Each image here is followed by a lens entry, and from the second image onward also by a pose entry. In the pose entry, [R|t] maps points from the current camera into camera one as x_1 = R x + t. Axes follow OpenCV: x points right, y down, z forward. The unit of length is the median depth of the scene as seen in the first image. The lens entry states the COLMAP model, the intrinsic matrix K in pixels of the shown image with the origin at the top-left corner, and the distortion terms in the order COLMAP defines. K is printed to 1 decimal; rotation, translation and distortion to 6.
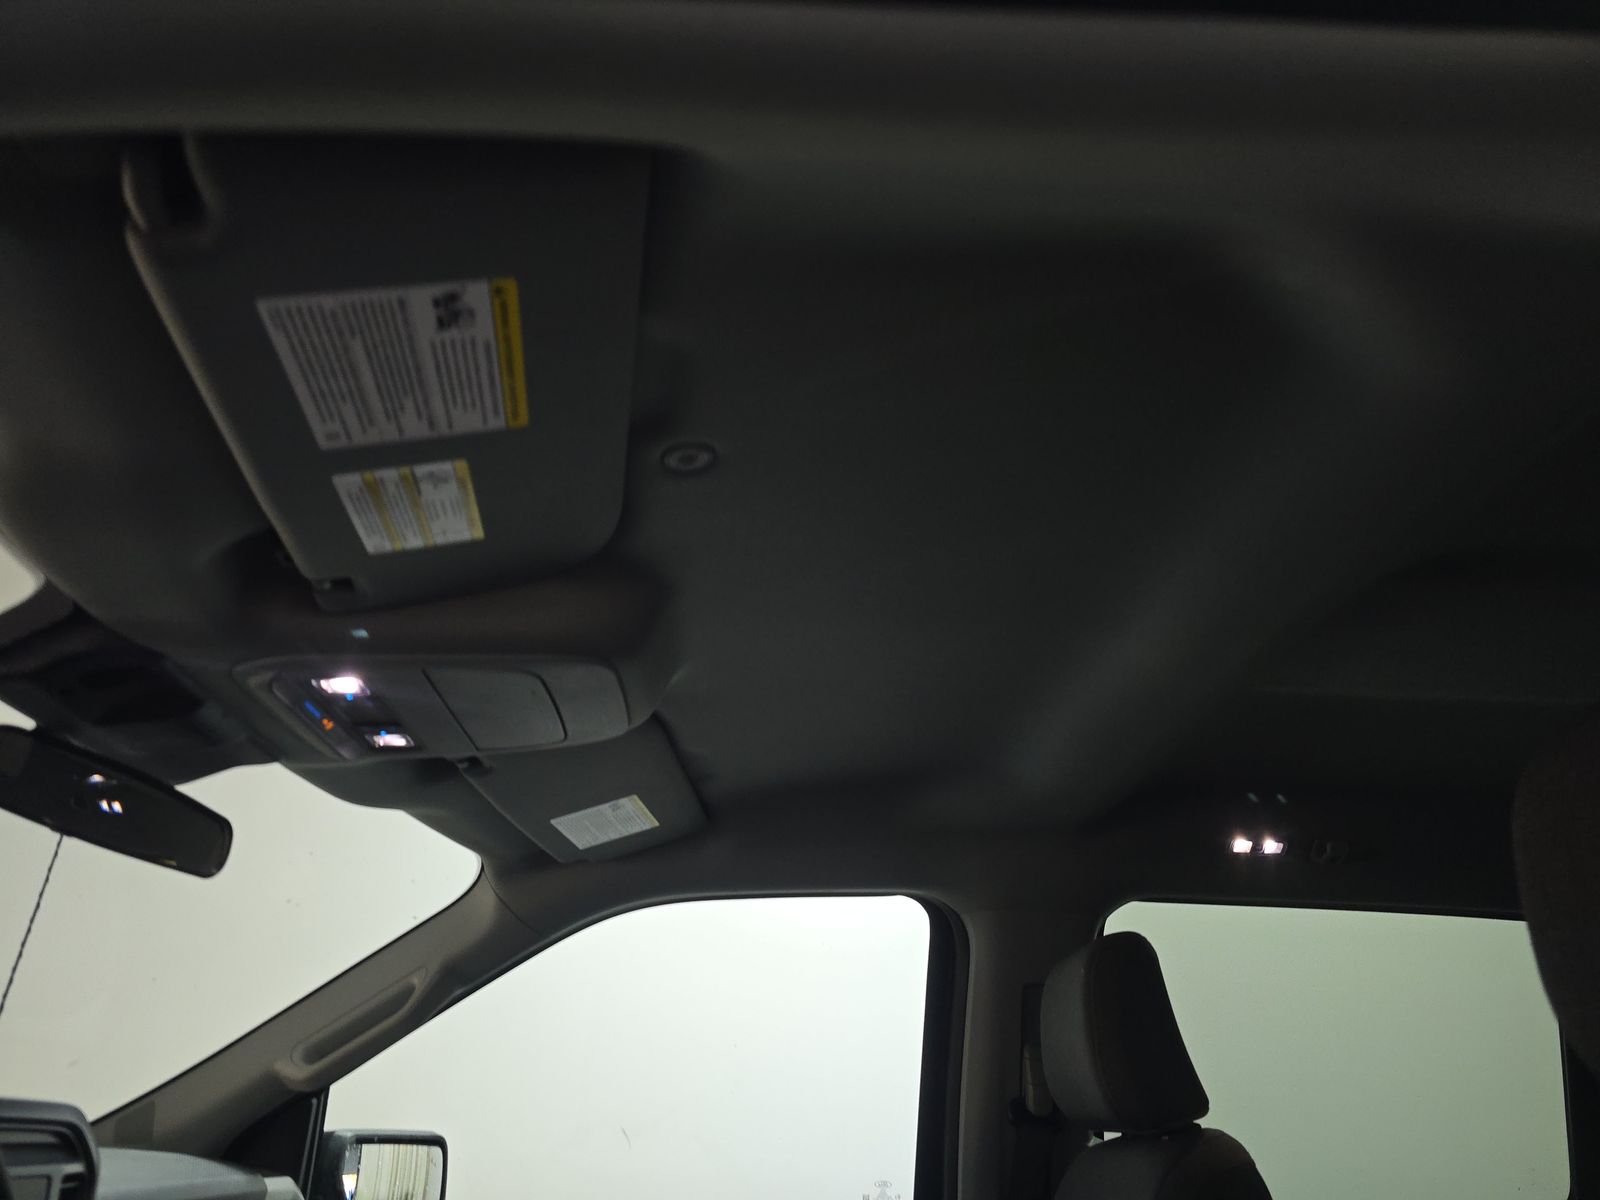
lens RADIAL K [[1071.9, 0, 800.0], [0, 1071.9, 600.0], [0, 0, 1]] dist [0.040940, -0.001225]
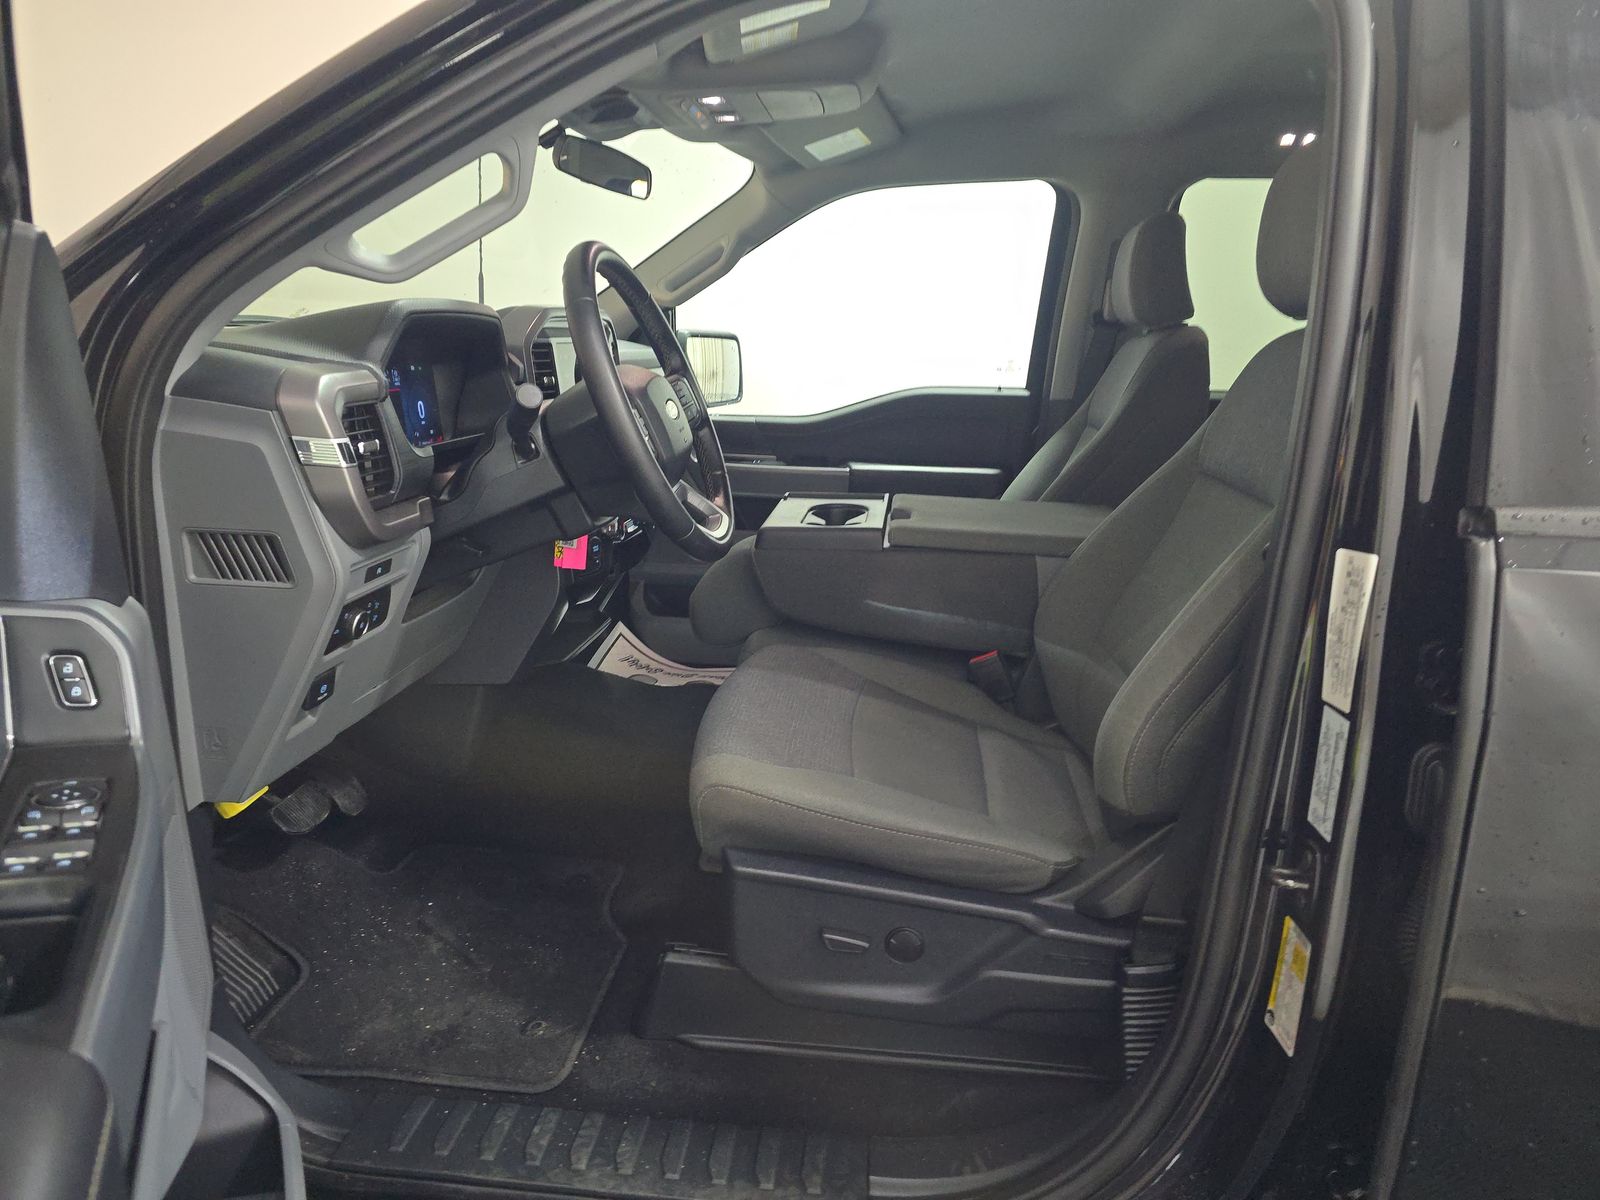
lens RADIAL K [[1054.2, 0, 800.0], [0, 1054.2, 600.0], [0, 0, 1]] dist [0.001842, -0.003197]
pose [[0.988053, 0.038511, -0.149225, 0.016445], [0.065710, 0.770583, 0.633943, -0.243360], [0.139404, -0.636175, 0.758847, -0.550147]]
